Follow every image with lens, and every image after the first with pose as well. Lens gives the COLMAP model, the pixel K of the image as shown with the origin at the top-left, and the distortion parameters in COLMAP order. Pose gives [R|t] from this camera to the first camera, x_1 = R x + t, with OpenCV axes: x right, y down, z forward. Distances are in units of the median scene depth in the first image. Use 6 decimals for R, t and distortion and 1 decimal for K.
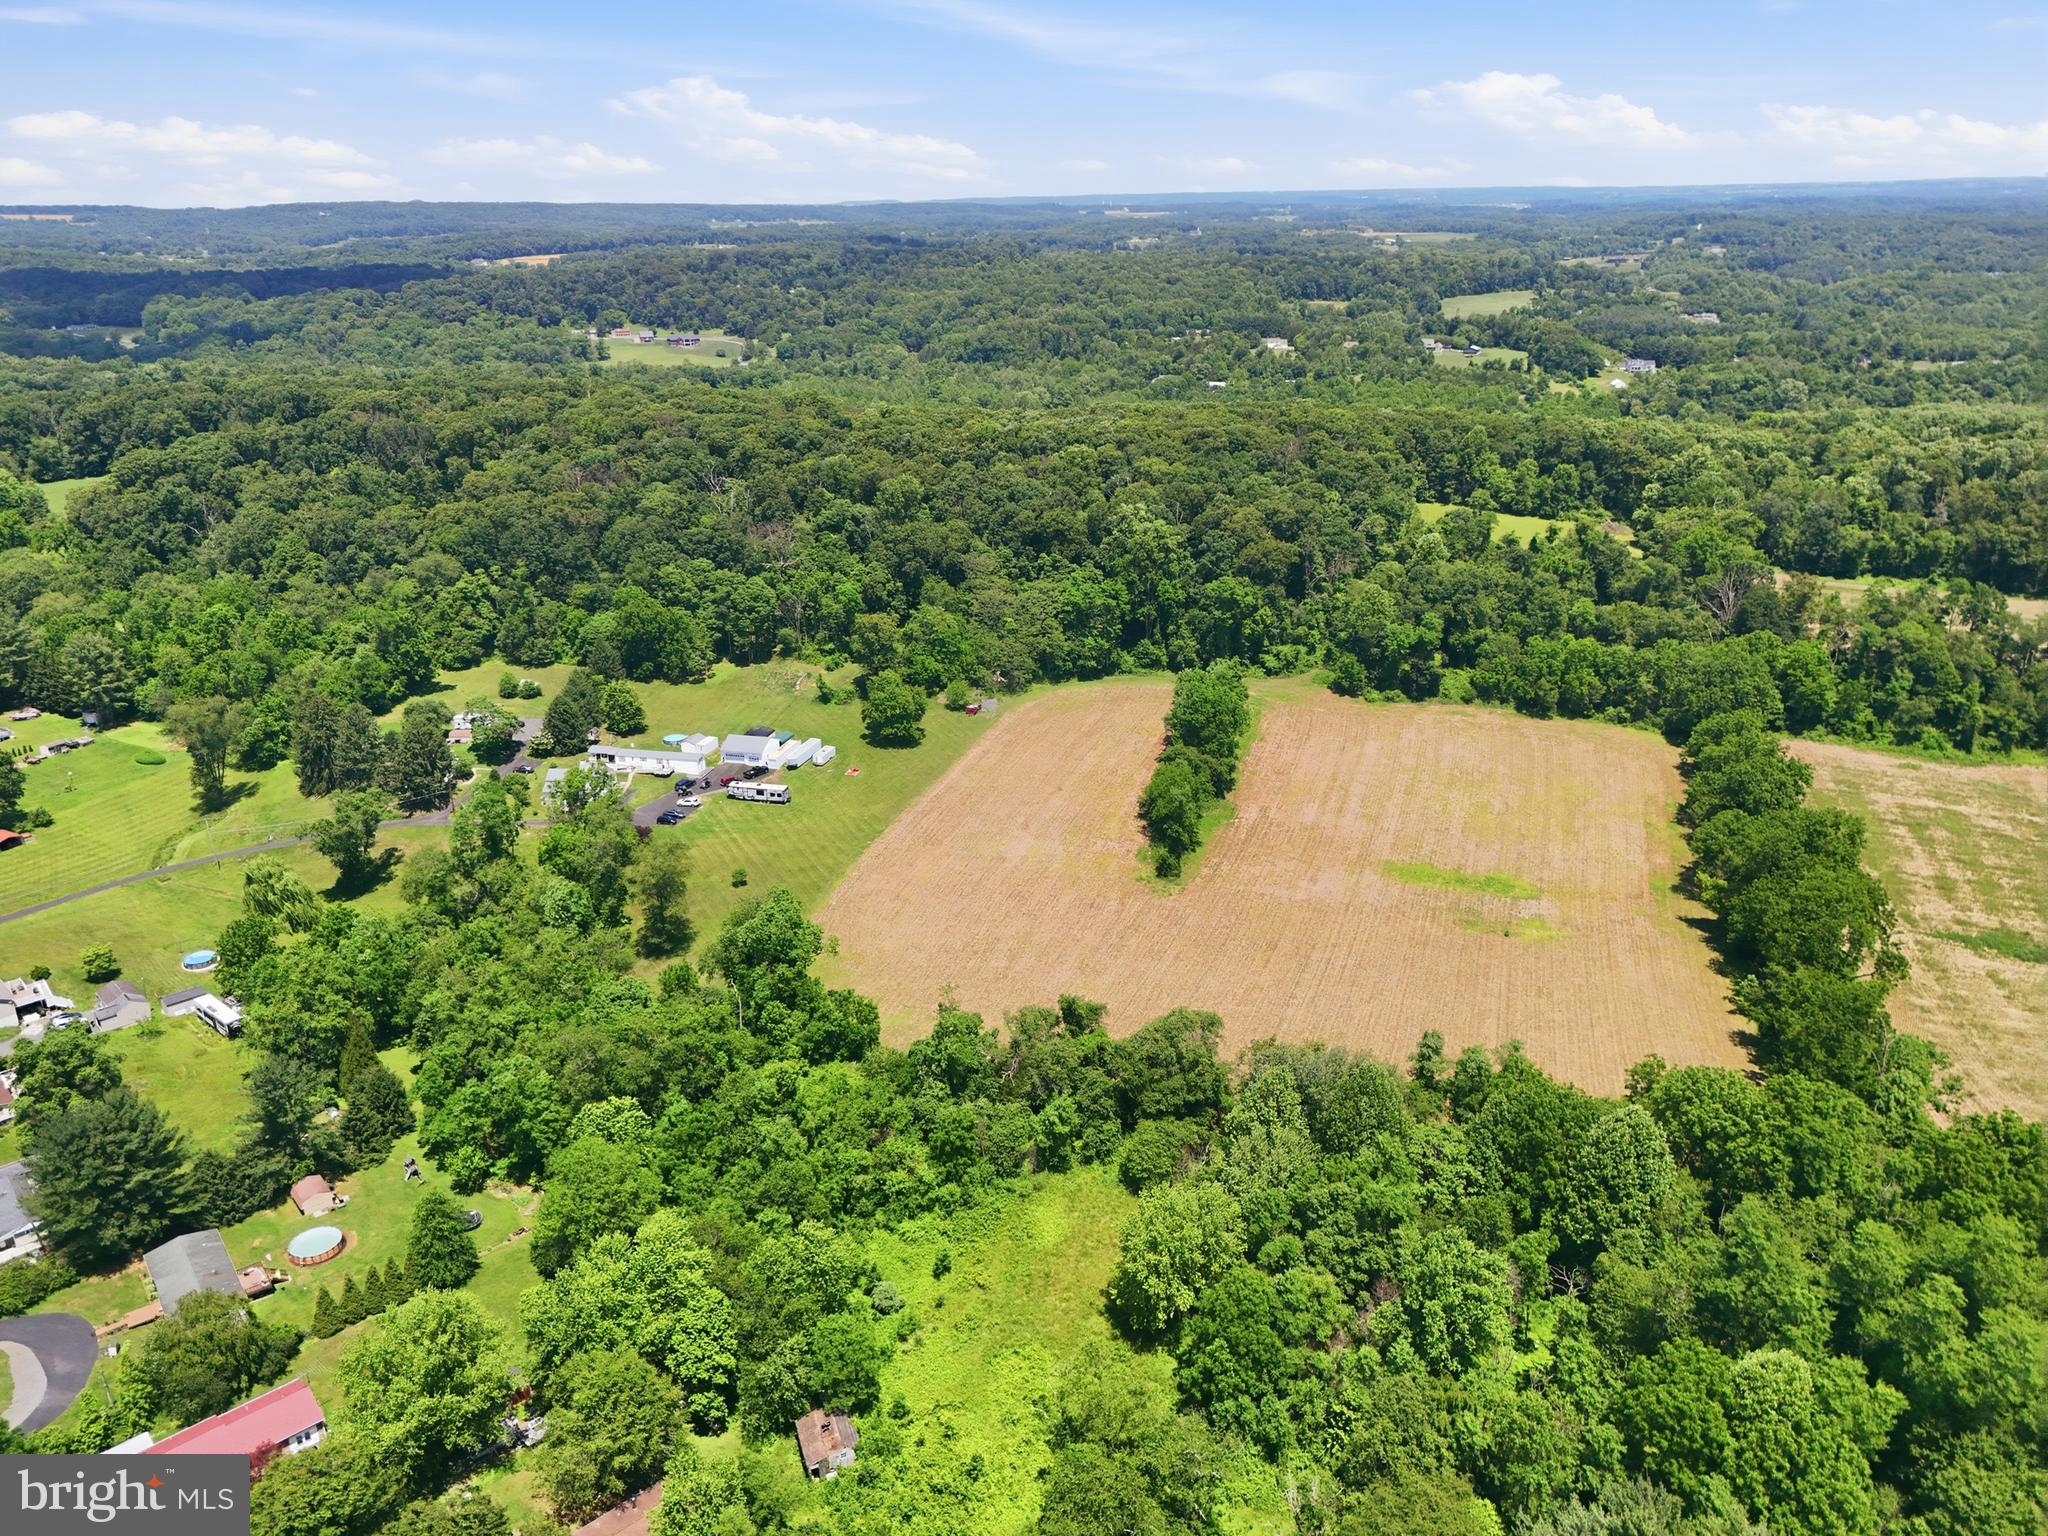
lens RADIAL K [[1521.9, 0, 1017.1], [0, 1521.9, 773.5], [0, 0, 1]] dist [0.068022, -0.056914]
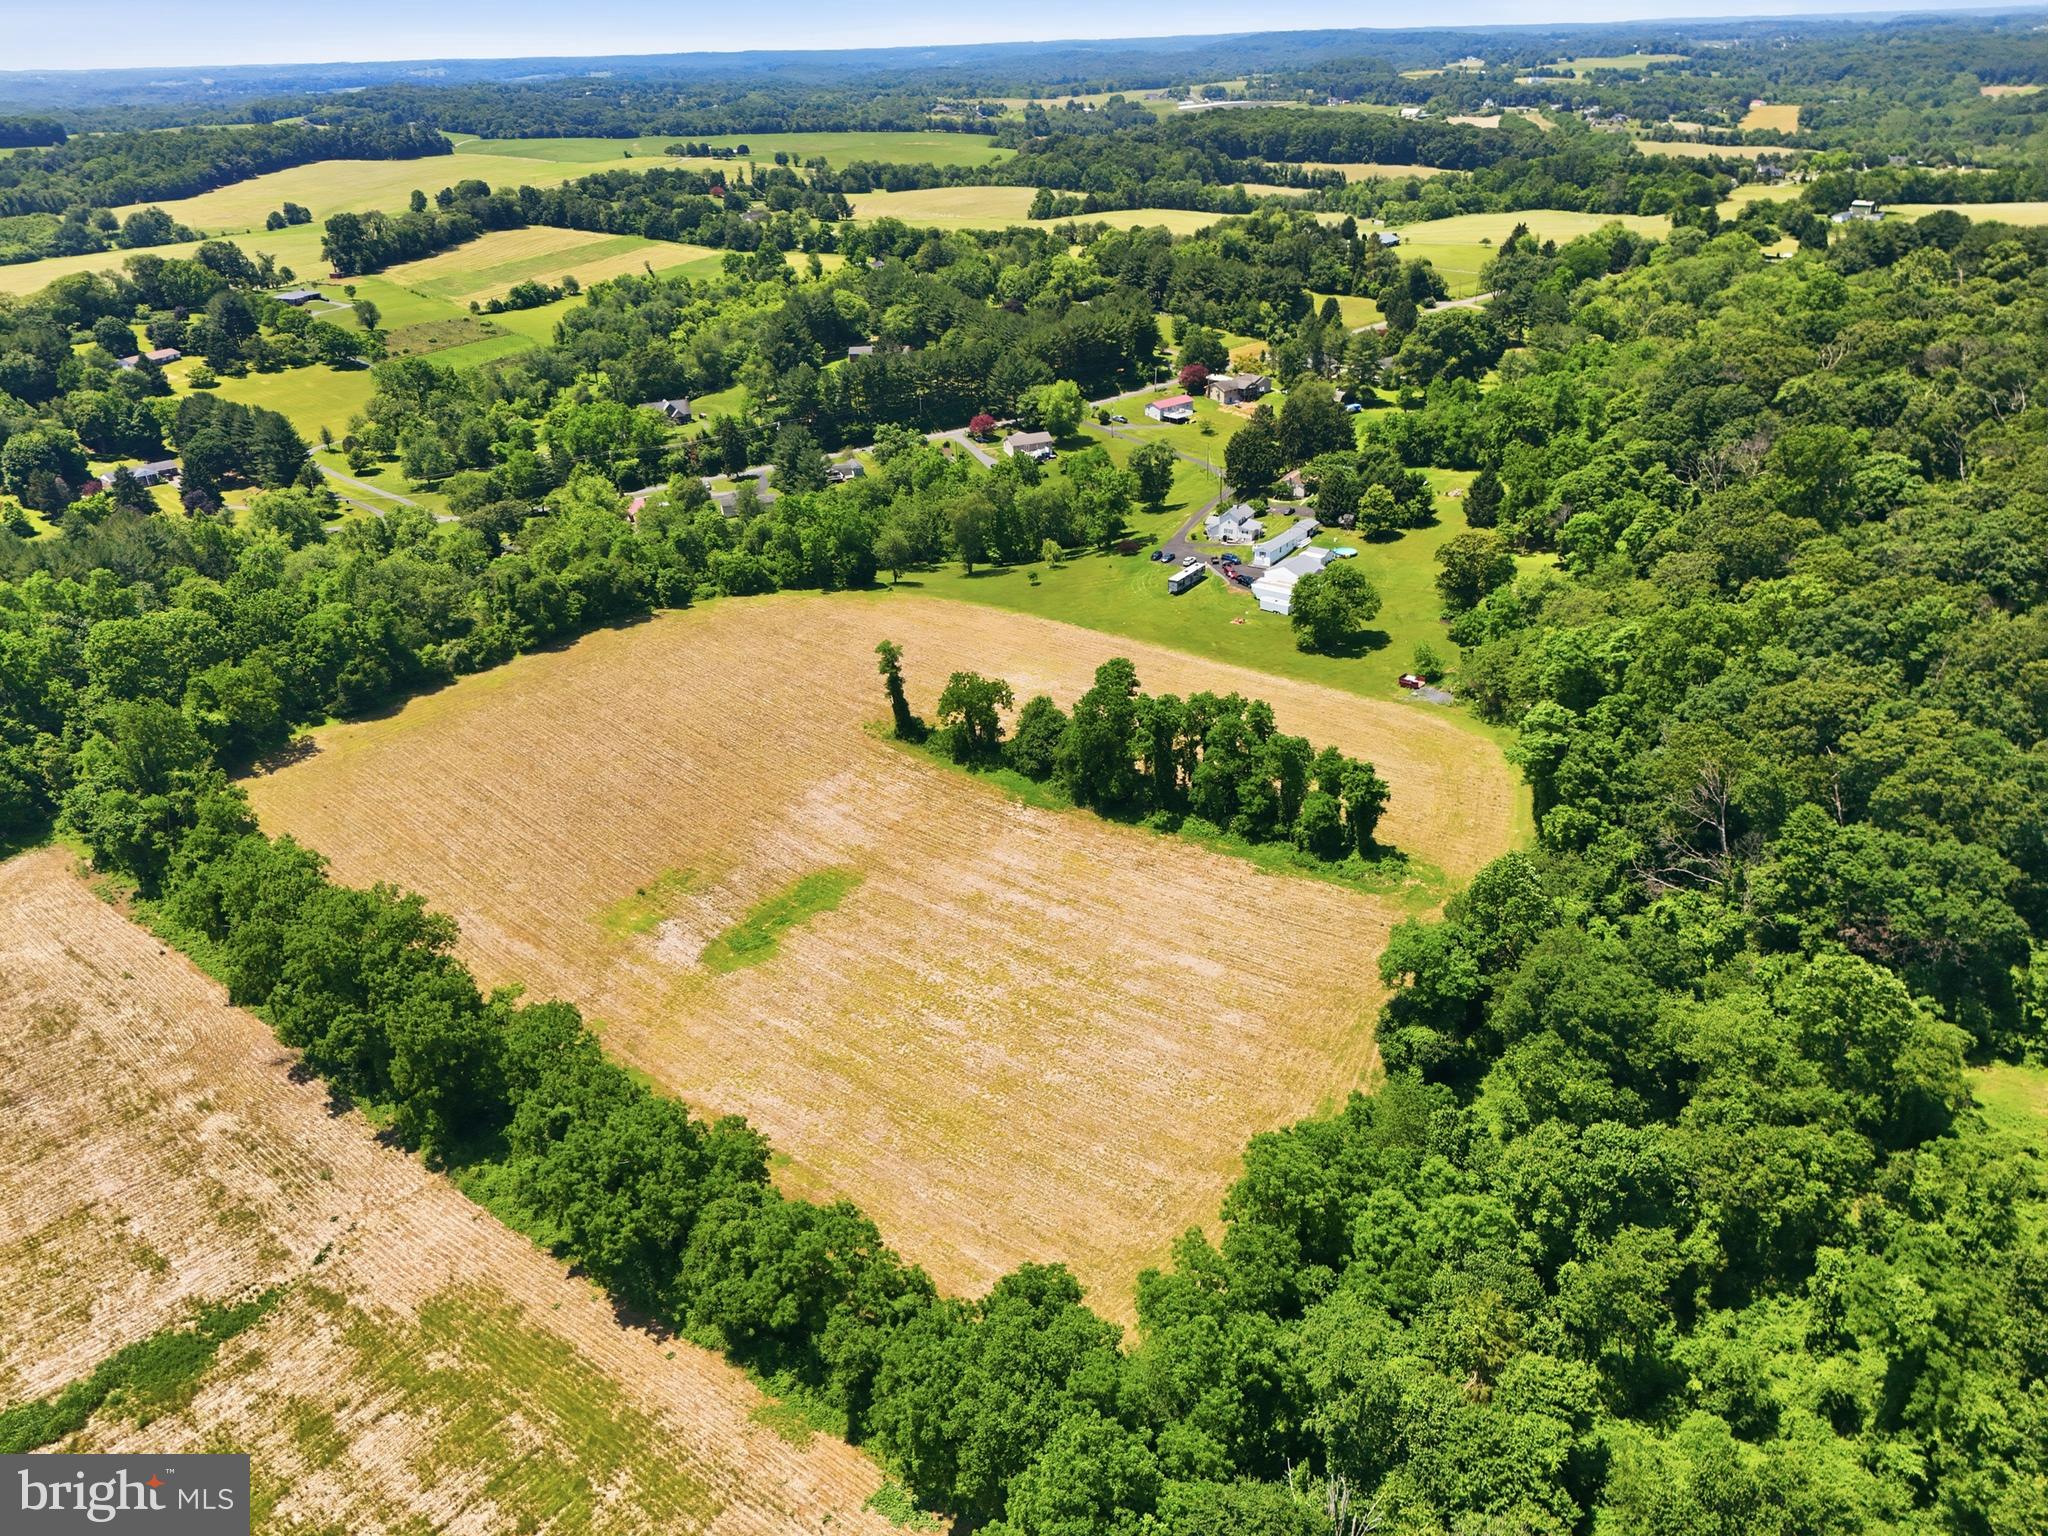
lens RADIAL K [[1521.9, 0, 1026.9], [0, 1521.9, 778.1], [0, 0, 1]] dist [0.068022, -0.056914]
pose [[-0.388990, 0.422703, -0.818541, 0.633704], [-0.296117, 0.783997, 0.545586, -0.334015], [0.872354, 0.454612, -0.179798, 0.910080]]
